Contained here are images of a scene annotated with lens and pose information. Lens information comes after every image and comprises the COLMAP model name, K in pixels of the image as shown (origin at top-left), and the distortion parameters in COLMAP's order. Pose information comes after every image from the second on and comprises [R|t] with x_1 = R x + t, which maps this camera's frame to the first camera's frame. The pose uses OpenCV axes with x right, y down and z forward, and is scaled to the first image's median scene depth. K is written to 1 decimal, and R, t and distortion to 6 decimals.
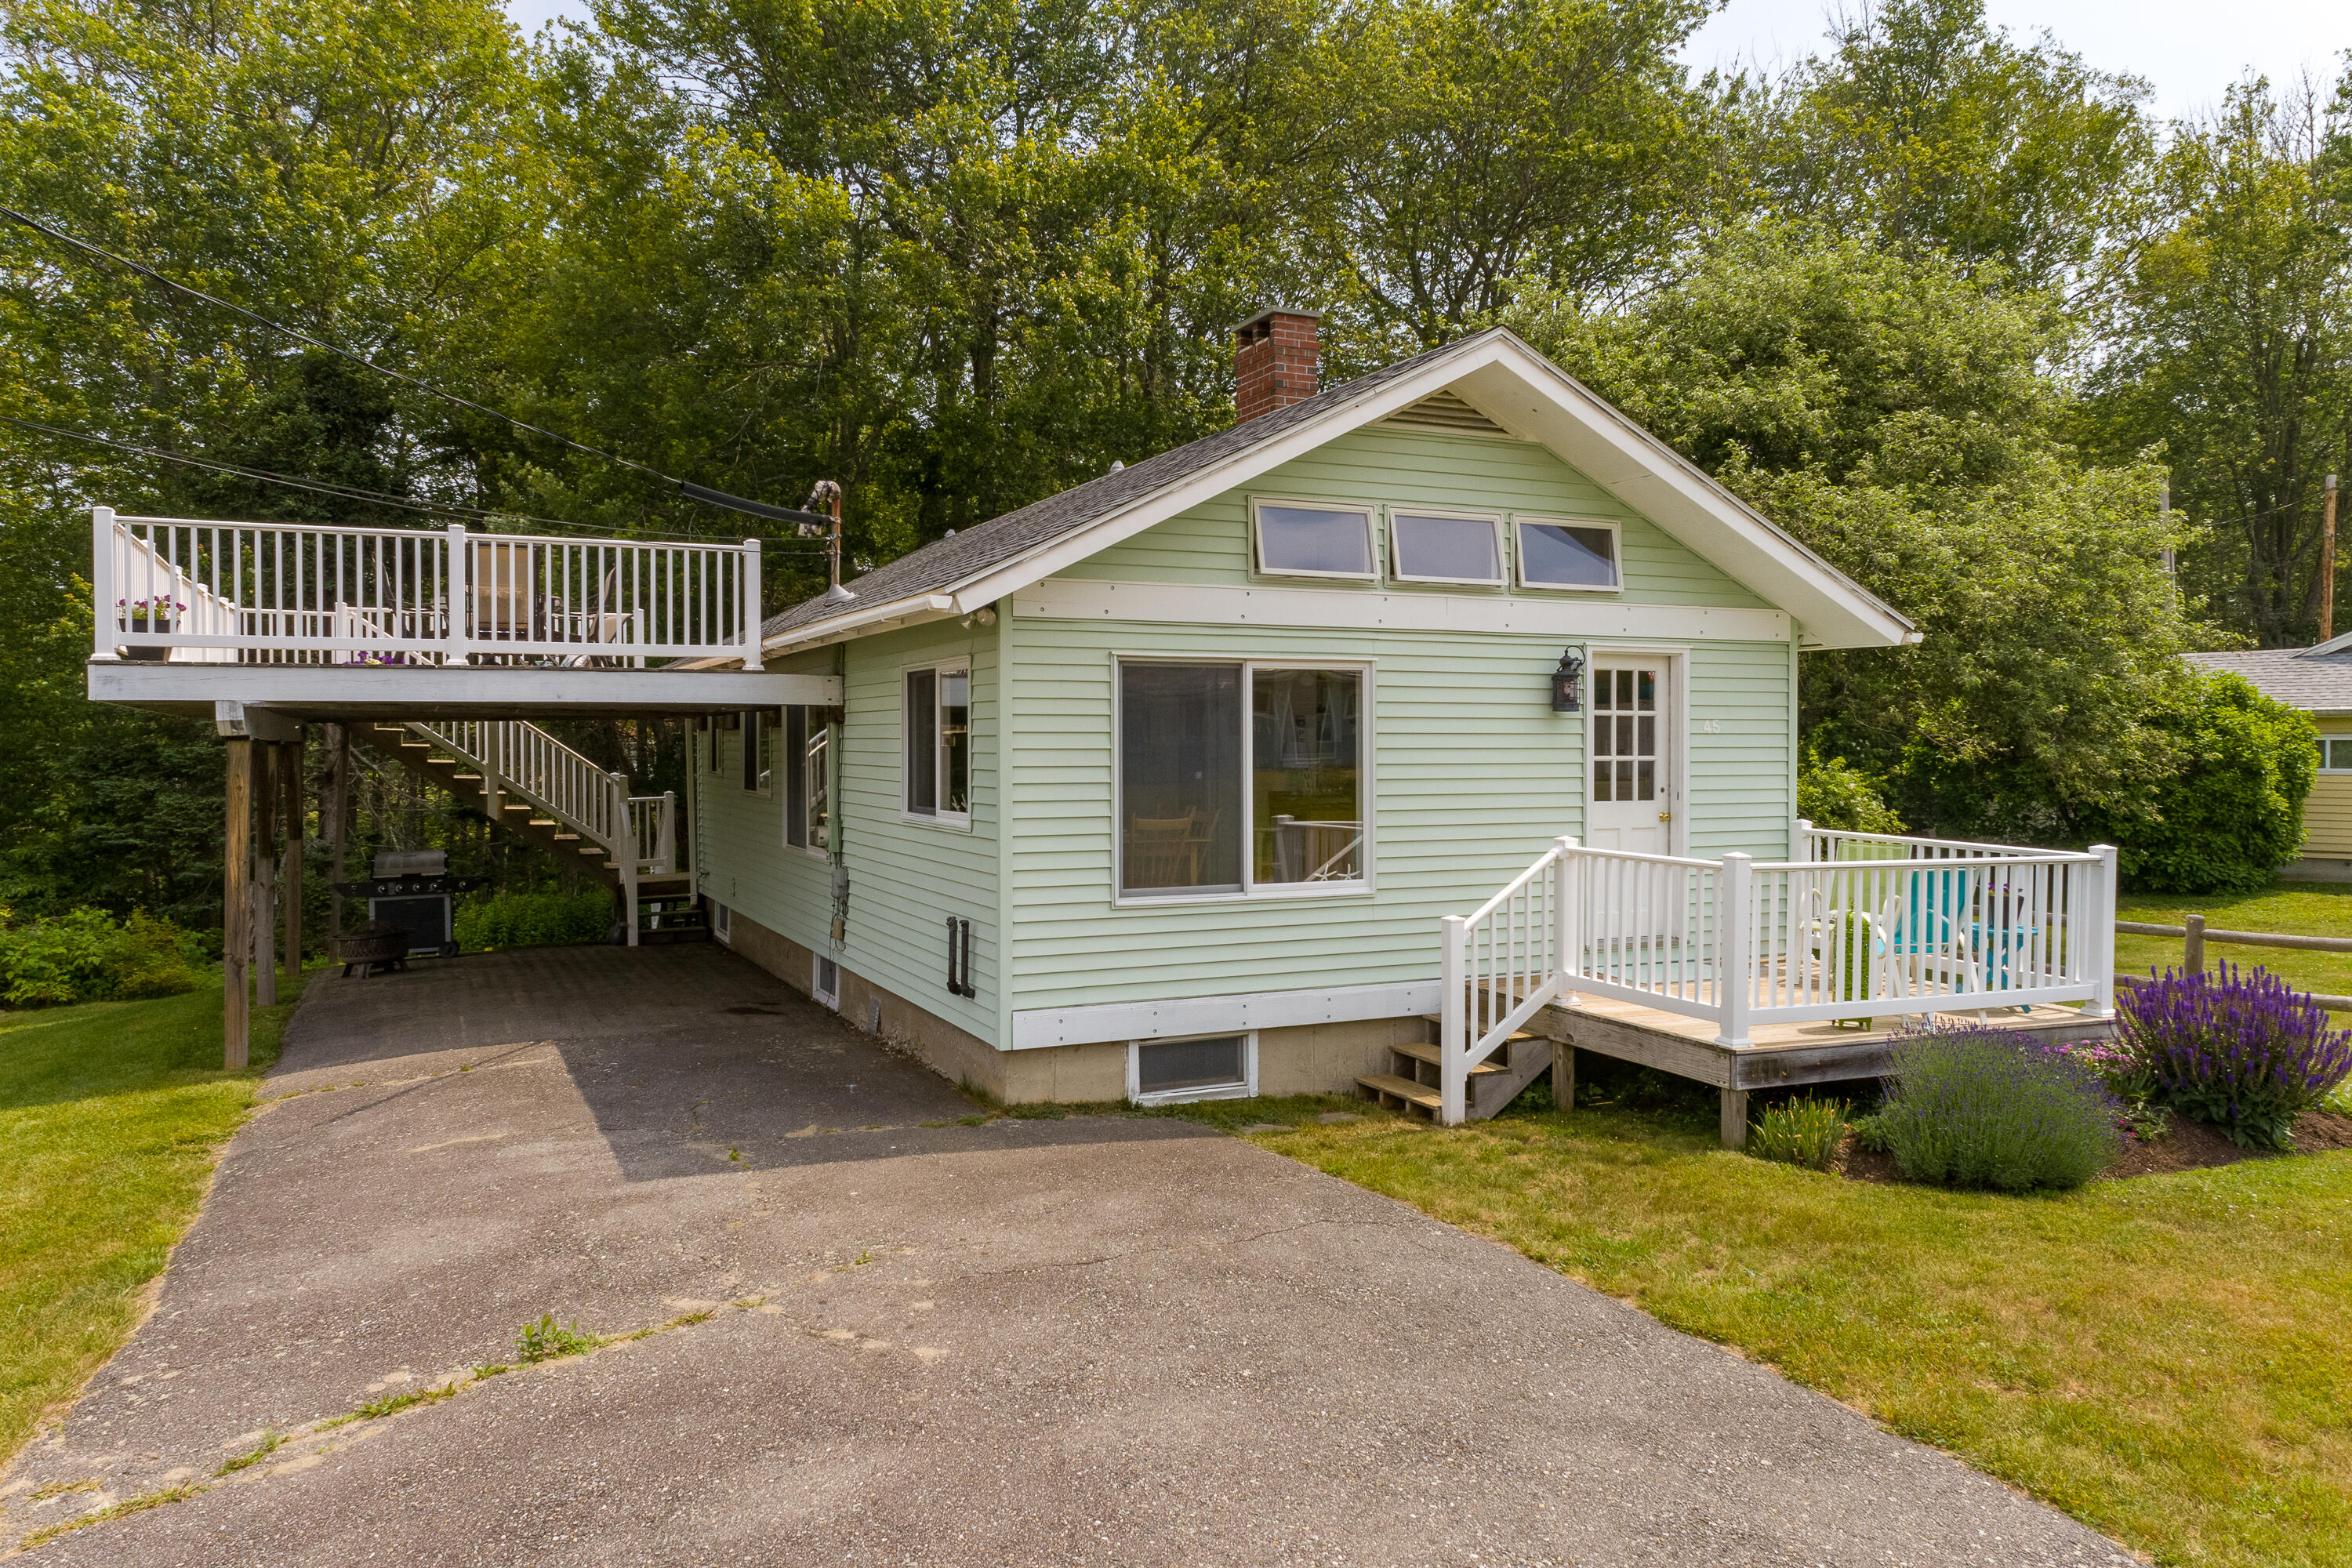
lens RADIAL K [[1621.0, 0, 1176.0], [0, 1621.0, 784.0], [0, 0, 1]] dist [0.032331, 0.004574]
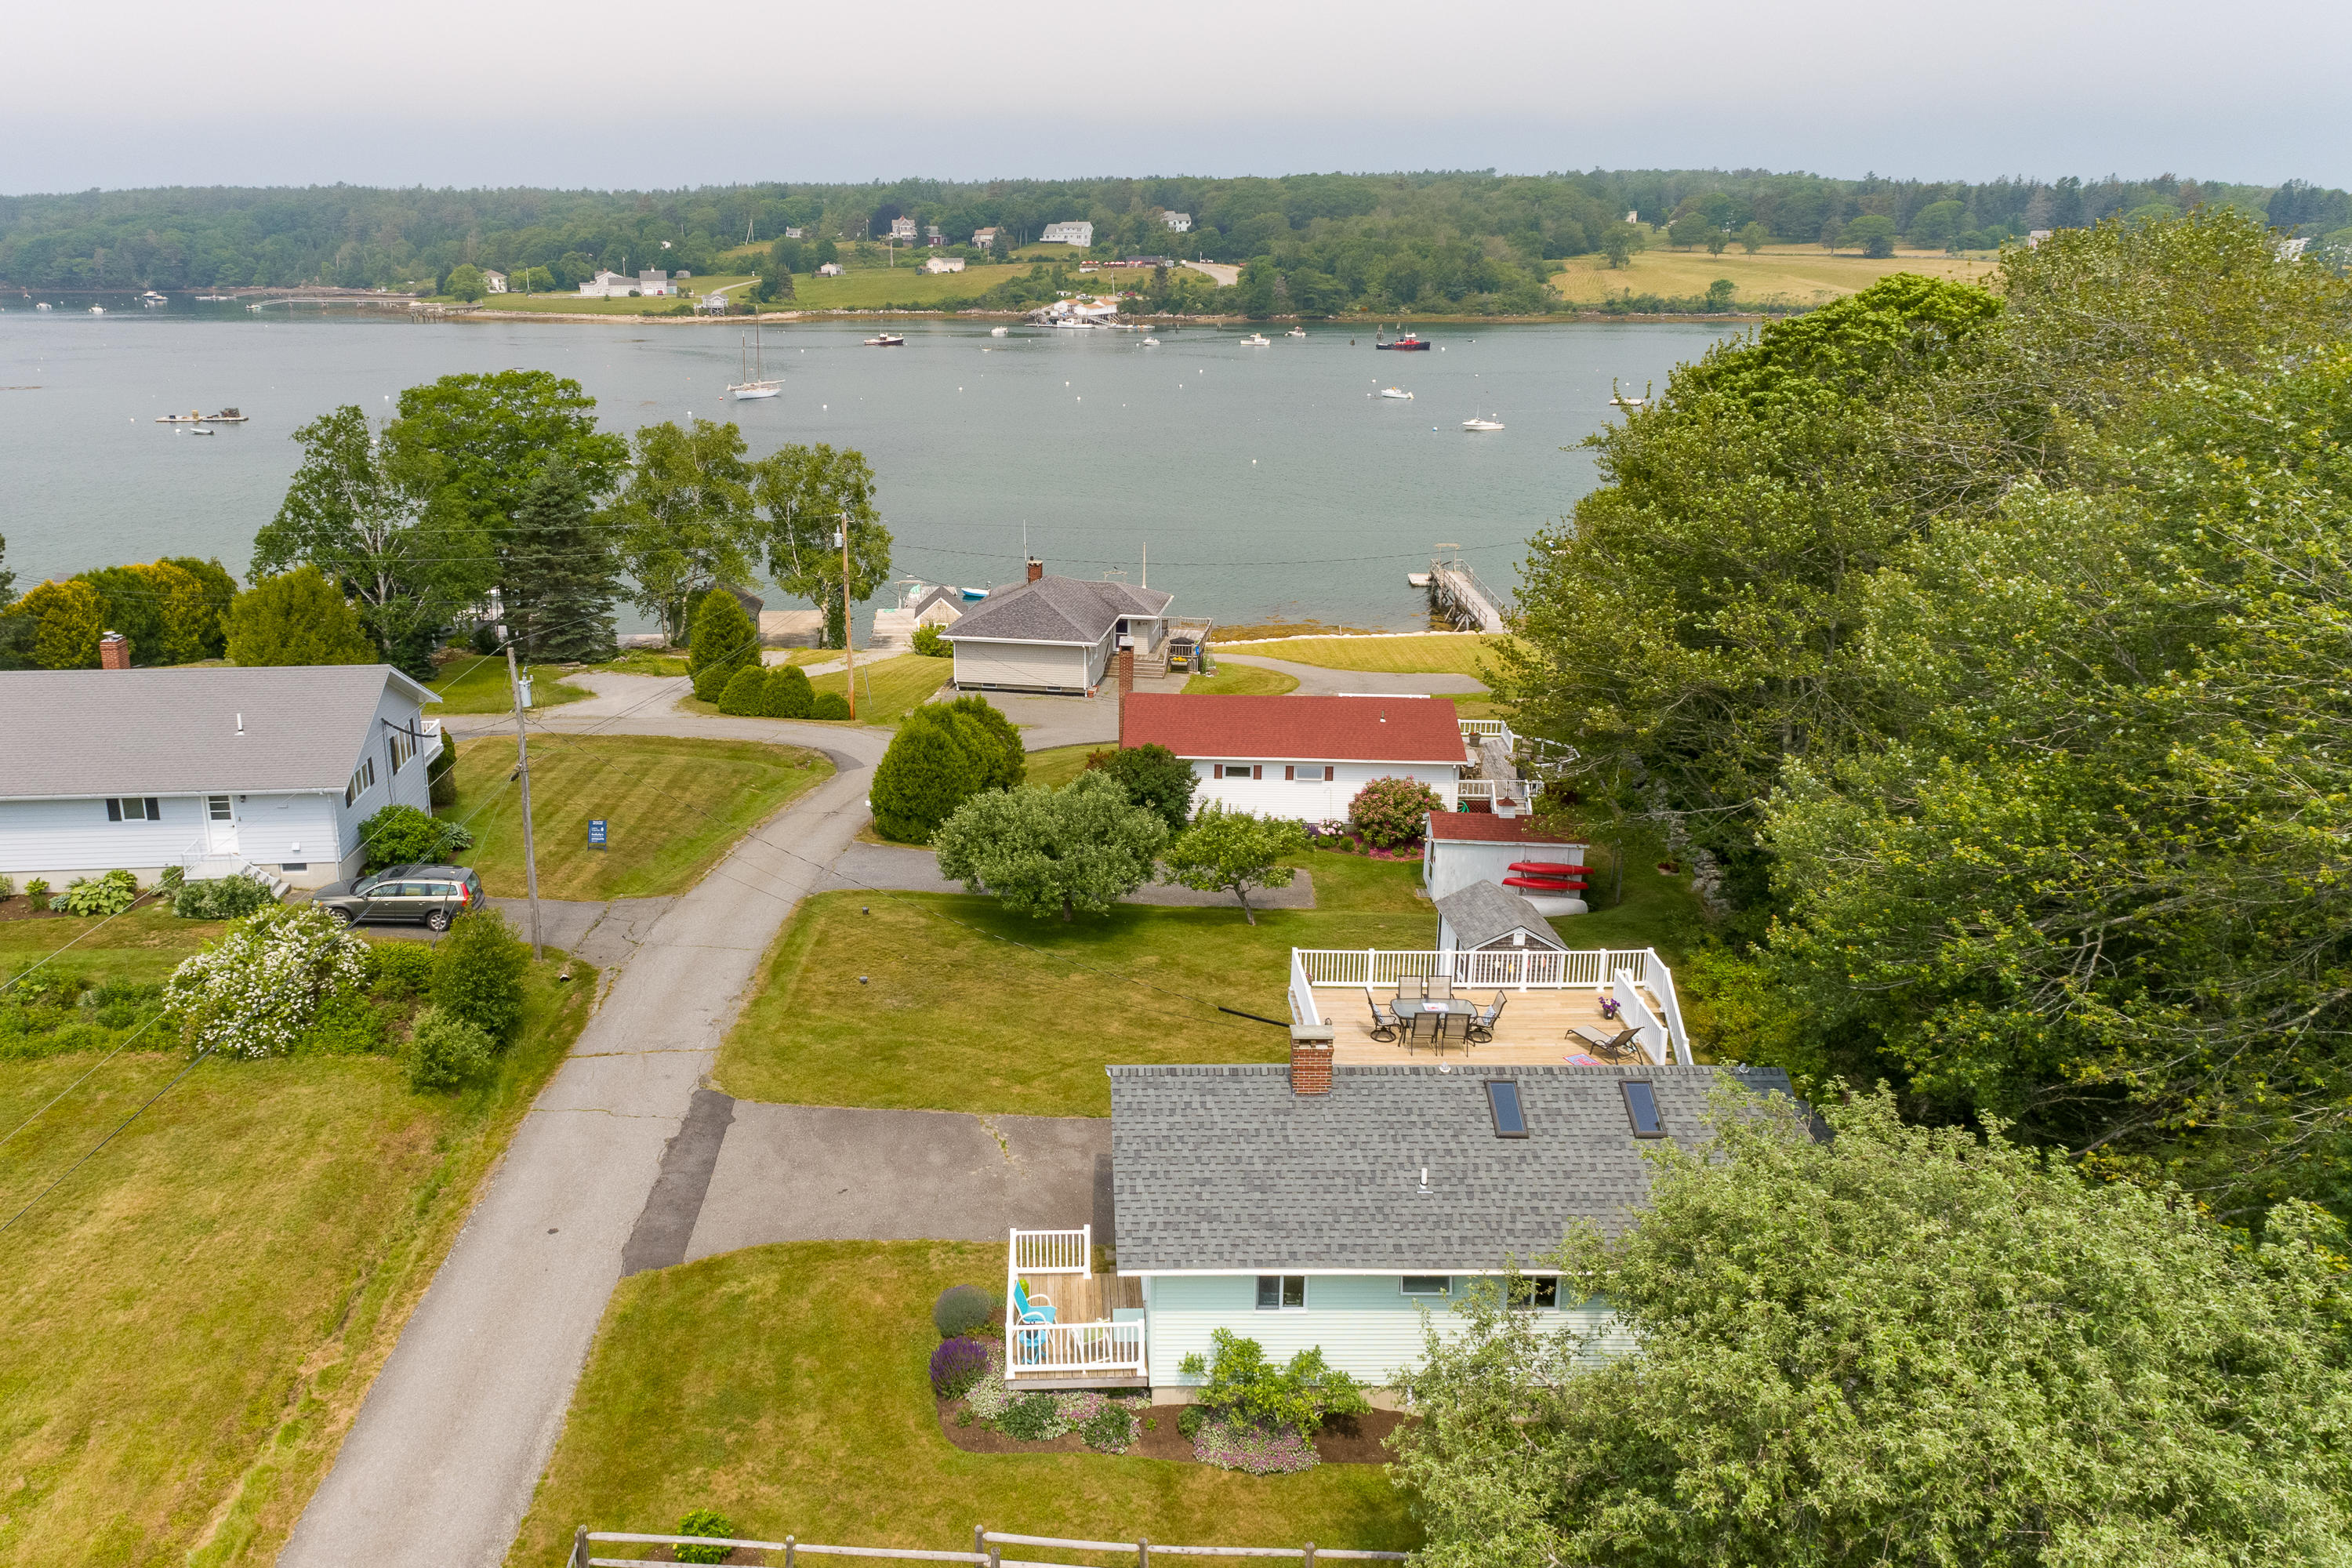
lens RADIAL K [[1724.3, 0, 1100.1], [0, 1724.3, 708.7], [0, 0, 1]] dist [0.032039, 0.002999]
pose [[-0.403312, 0.245804, -0.881430, 2.493505], [-0.026359, 0.959726, 0.279699, -1.585892], [0.914683, 0.136039, -0.380590, 1.852422]]
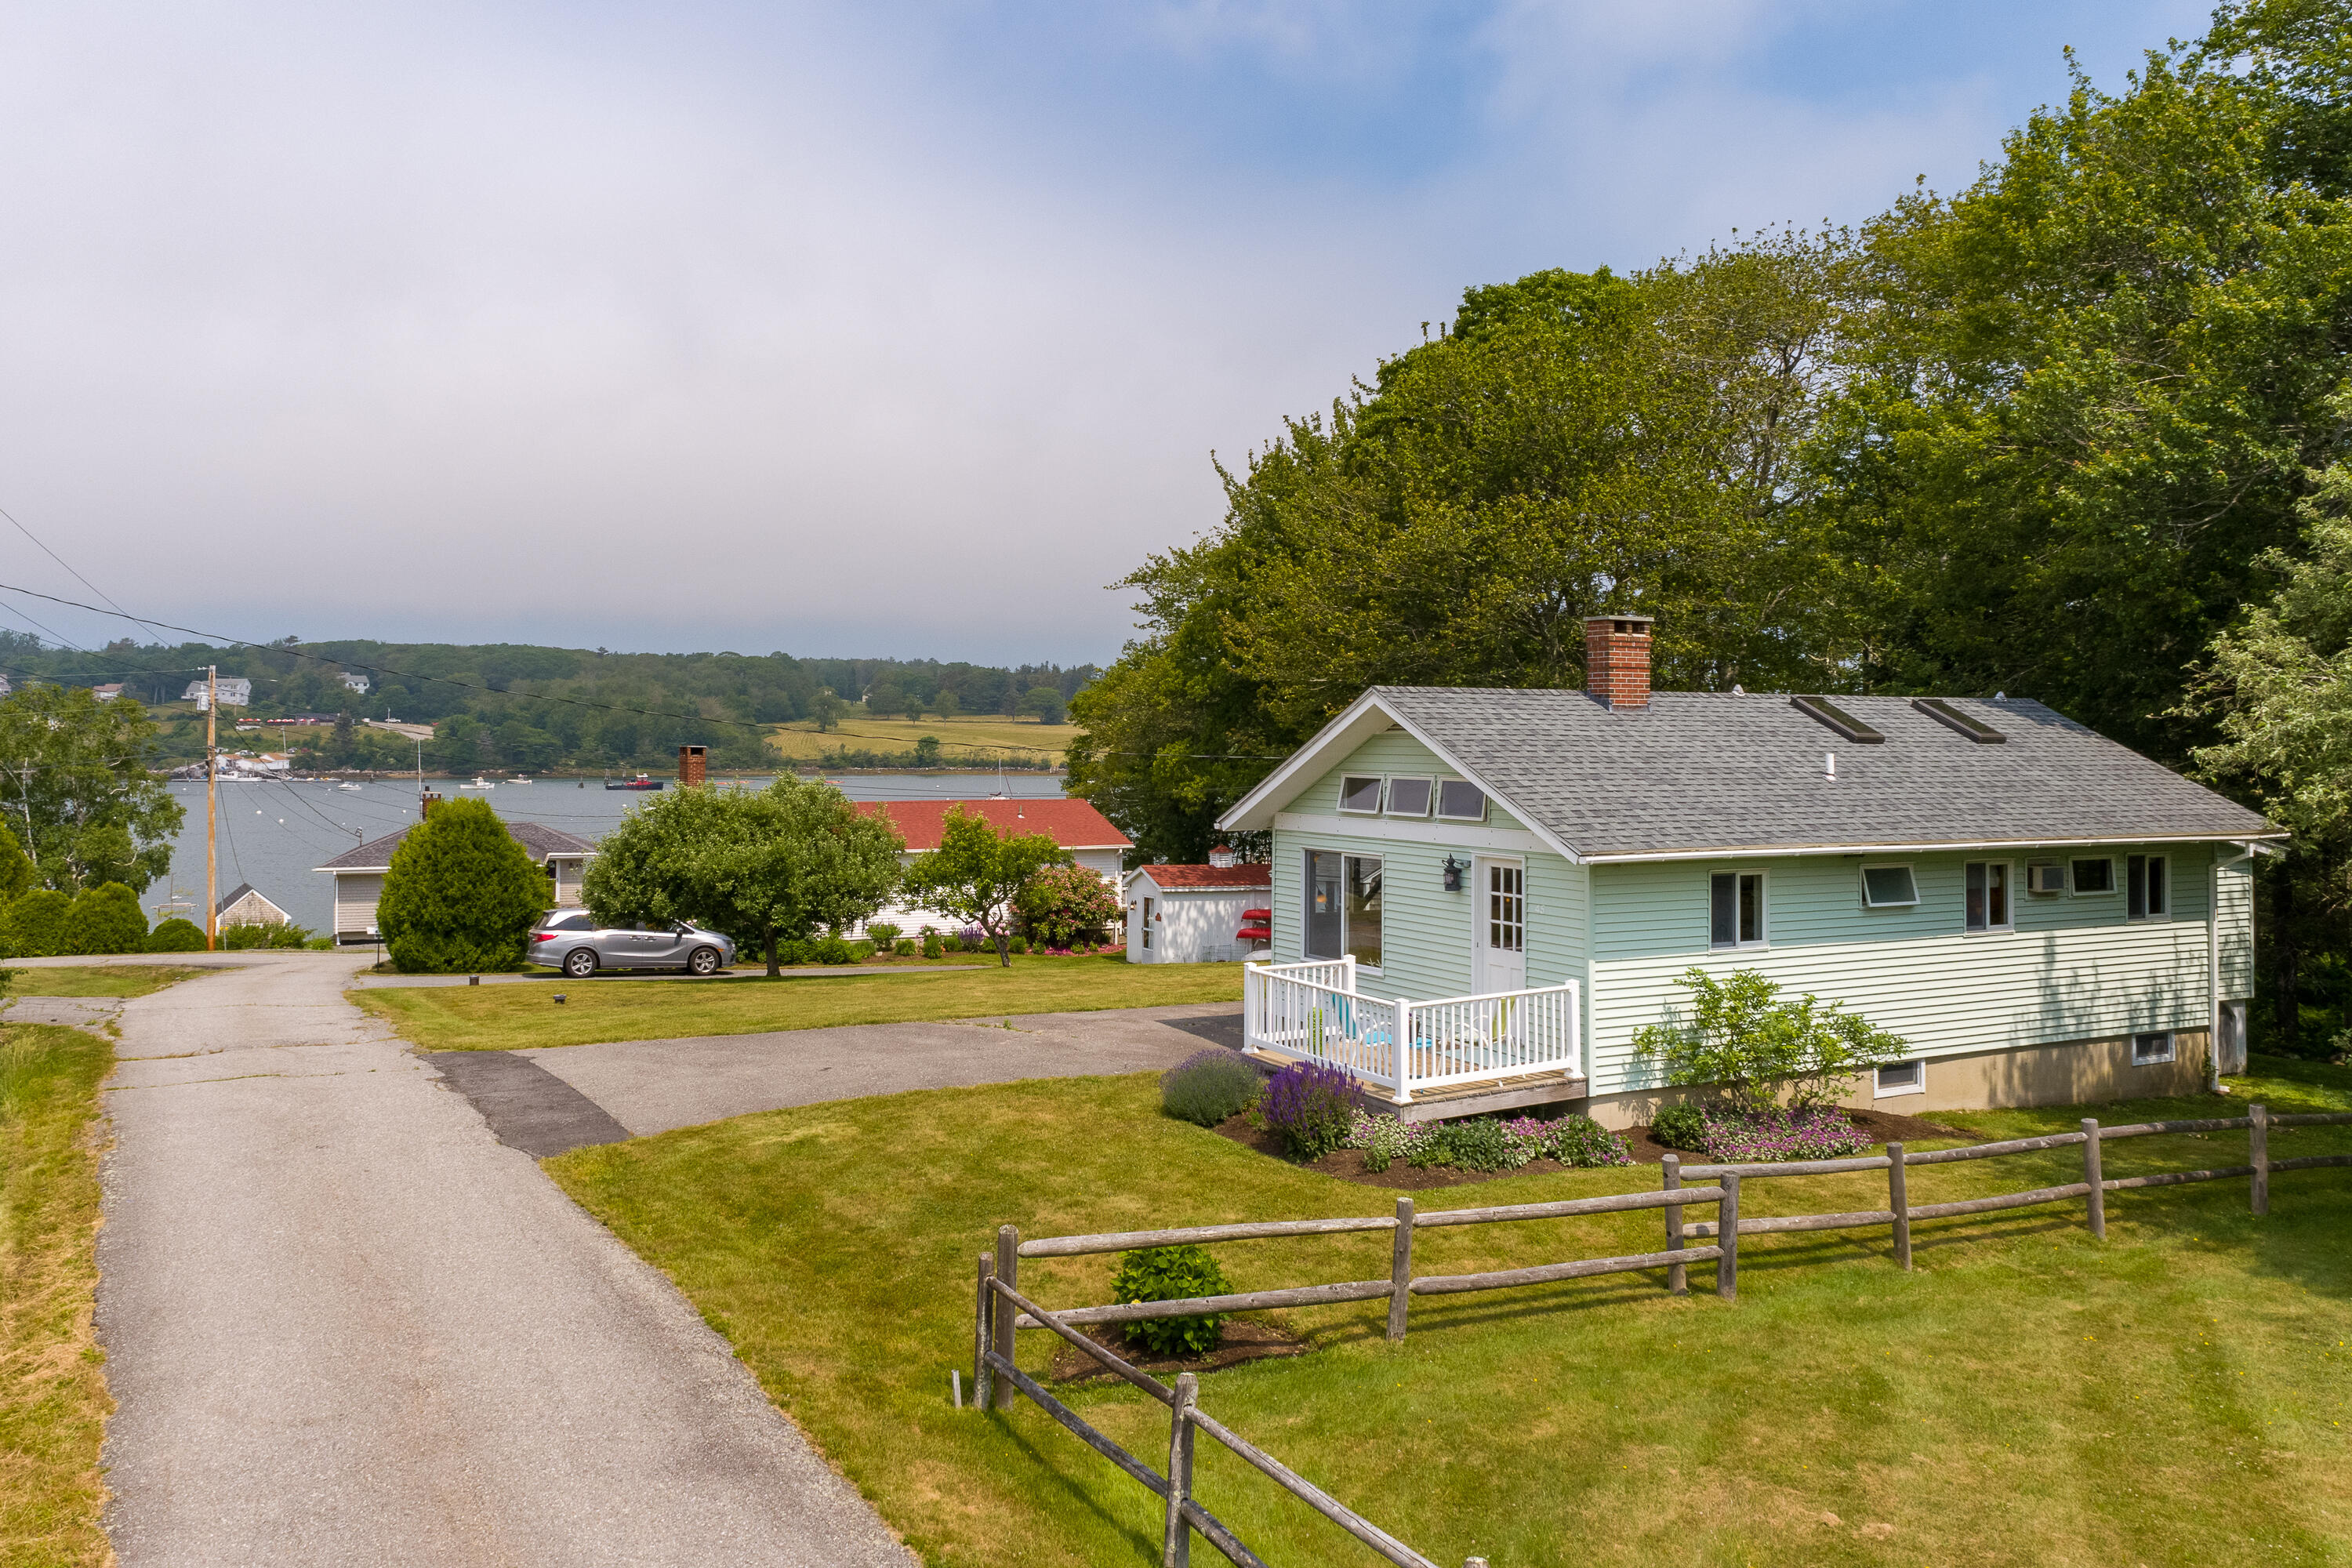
lens RADIAL K [[1745.2, 0, 1145.0], [0, 1745.2, 726.9], [0, 0, 1]] dist [0.031745, 0.008177]
pose [[0.069986, -0.004911, -0.997536, 2.012420], [-0.032374, 0.999450, -0.007191, -0.189176], [0.997023, 0.032798, 0.069788, 0.519187]]
